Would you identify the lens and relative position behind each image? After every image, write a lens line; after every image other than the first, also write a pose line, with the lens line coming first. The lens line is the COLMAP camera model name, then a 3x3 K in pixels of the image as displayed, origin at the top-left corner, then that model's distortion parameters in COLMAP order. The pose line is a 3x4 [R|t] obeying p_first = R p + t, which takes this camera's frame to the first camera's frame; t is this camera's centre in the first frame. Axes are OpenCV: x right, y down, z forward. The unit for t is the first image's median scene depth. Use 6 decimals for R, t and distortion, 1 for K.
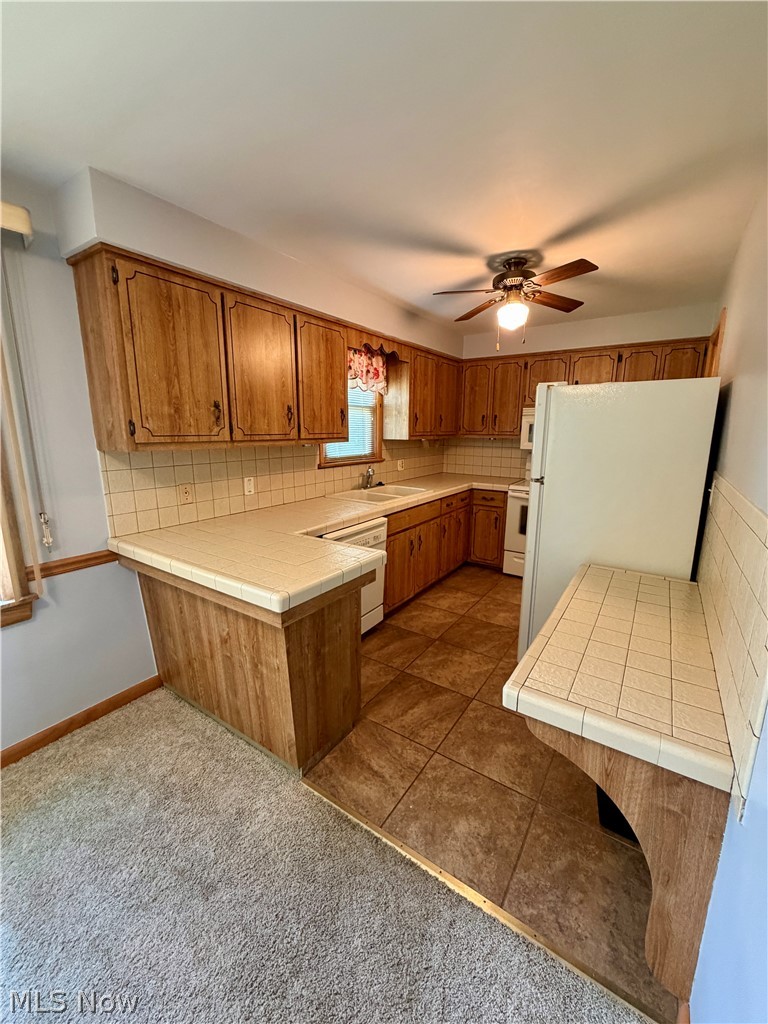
lens RADIAL K [[408.7, 0, 384.7], [0, 408.7, 508.8], [0, 0, 1]] dist [0.002152, -0.000068]
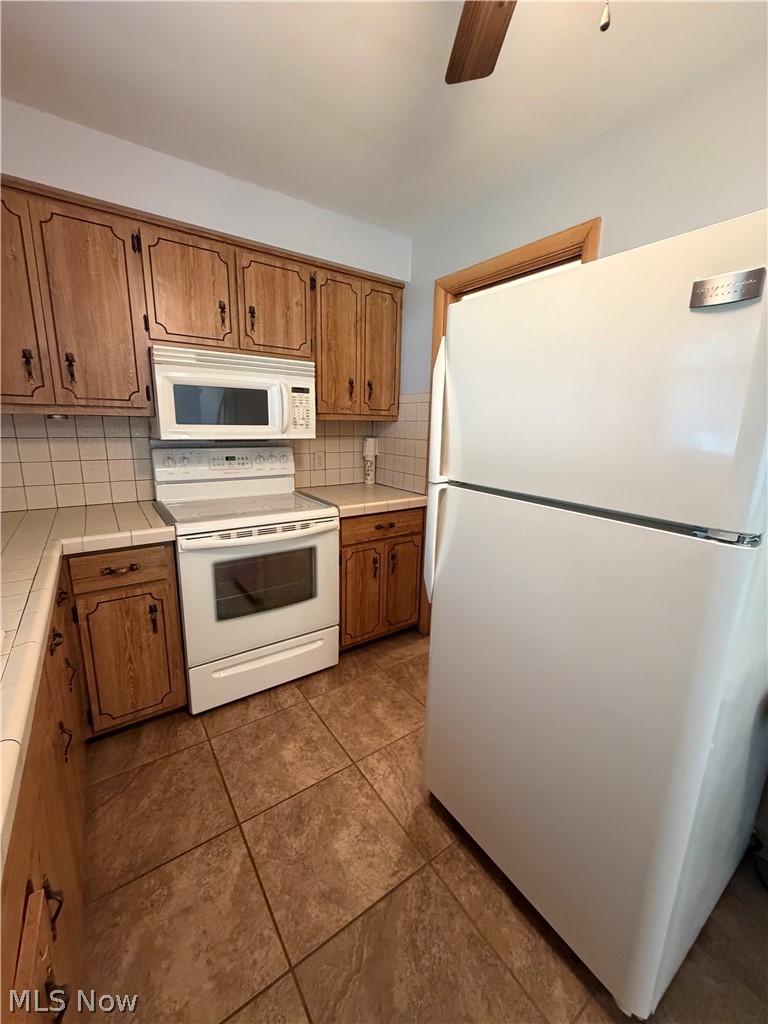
lens RADIAL K [[408.7, 0, 380.0], [0, 408.7, 510.5], [0, 0, 1]] dist [0.002152, -0.000068]
pose [[0.363717, -0.195543, 0.910754, -0.005252], [0.161845, 0.976114, 0.144942, -0.154452], [-0.917342, 0.094684, 0.386676, 0.979332]]
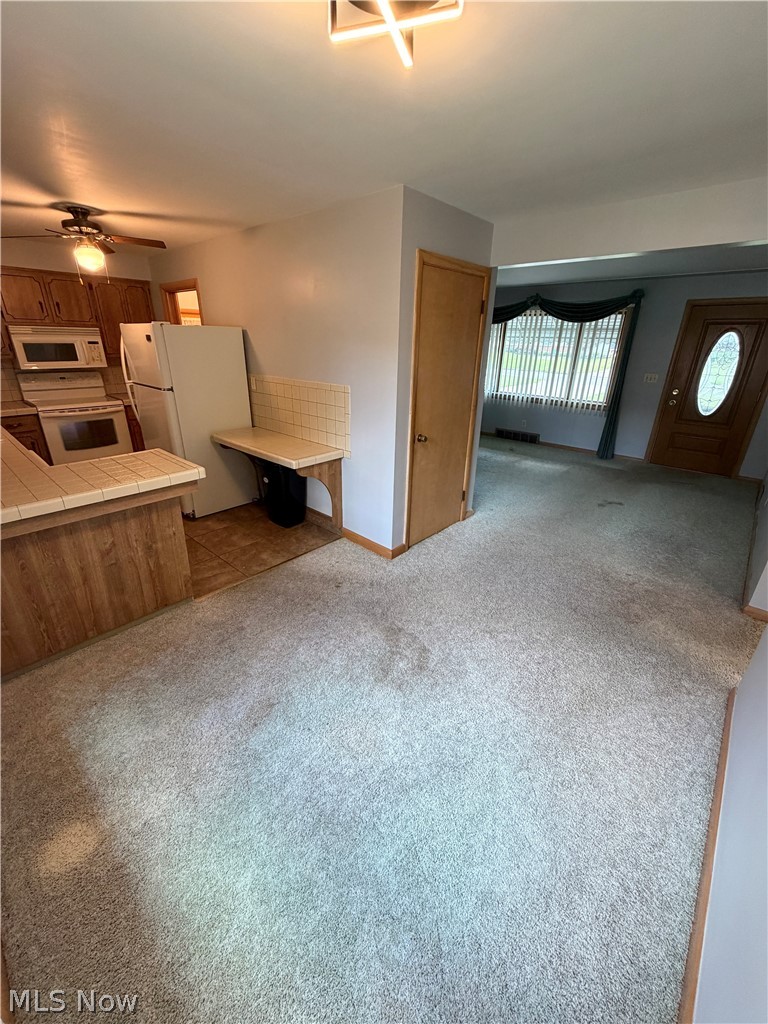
lens RADIAL K [[408.7, 0, 380.6], [0, 408.7, 507.5], [0, 0, 1]] dist [0.002152, -0.000068]
pose [[0.145579, -0.378454, 0.914100, -0.920042], [0.177082, 0.918990, 0.352277, -0.054032], [-0.973370, 0.110587, 0.200803, -0.021180]]
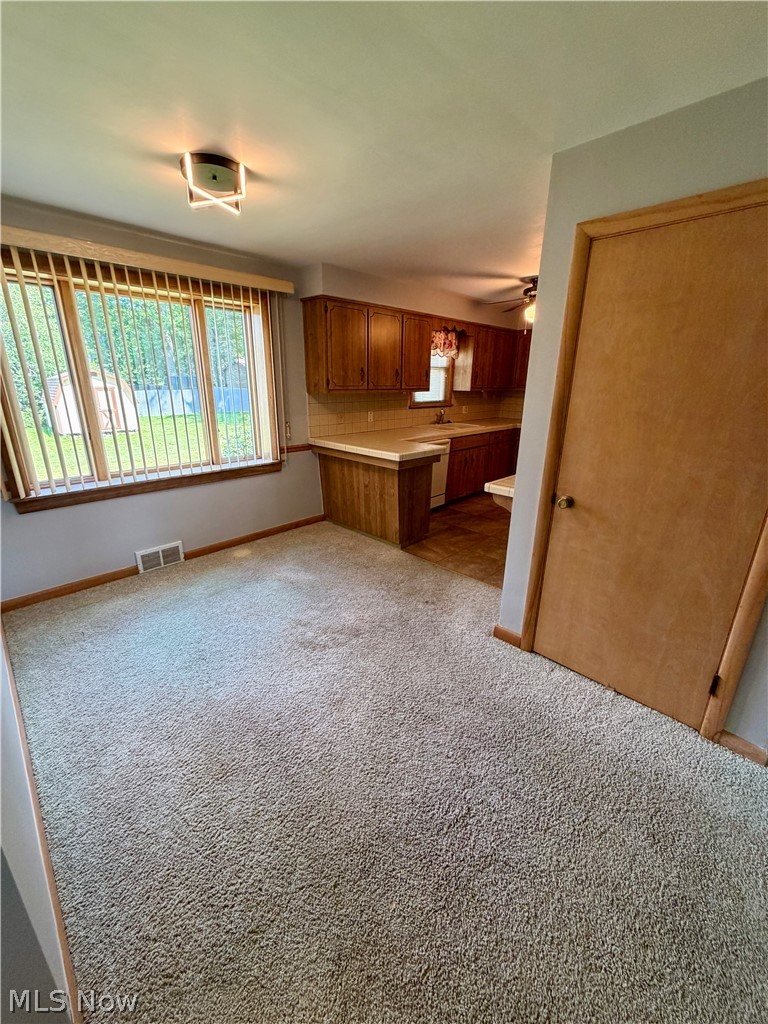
lens RADIAL K [[408.7, 0, 384.0], [0, 408.7, 509.9], [0, 0, 1]] dist [0.002152, -0.000068]
pose [[0.982977, 0.063046, -0.172572, 0.048686], [-0.043702, 0.992555, 0.113684, 0.140474], [0.178455, -0.104207, 0.978414, -0.740962]]
